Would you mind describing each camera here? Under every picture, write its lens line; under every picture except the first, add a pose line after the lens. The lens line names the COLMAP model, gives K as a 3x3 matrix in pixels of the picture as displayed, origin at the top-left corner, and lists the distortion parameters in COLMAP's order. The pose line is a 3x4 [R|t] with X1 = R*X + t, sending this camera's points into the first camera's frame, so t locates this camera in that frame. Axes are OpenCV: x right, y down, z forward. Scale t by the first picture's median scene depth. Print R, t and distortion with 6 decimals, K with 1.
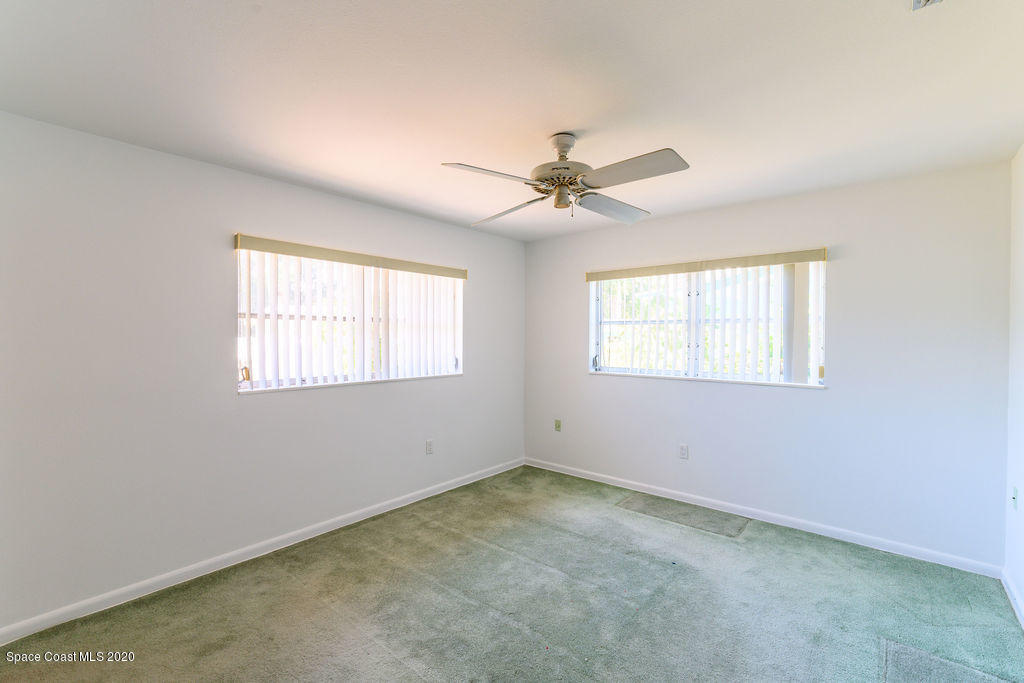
lens RADIAL K [[441.6, 0, 490.2], [0, 441.6, 336.9], [0, 0, 1]] dist [0.001597, -0.000541]
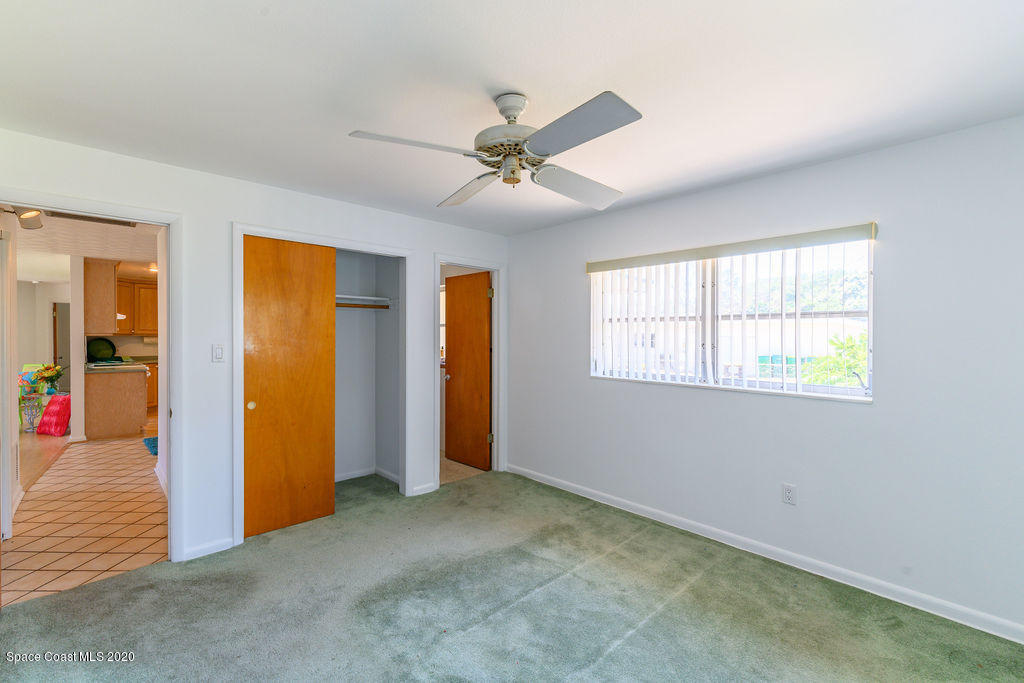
lens RADIAL K [[441.6, 0, 535.5], [0, 441.6, 341.1], [0, 0, 1]] dist [0.001597, -0.000541]
pose [[-0.051192, 0.009088, -0.998647, 0.576086], [-0.012048, 0.999880, 0.009717, 0.002933], [0.998616, 0.012529, -0.051077, 0.621281]]
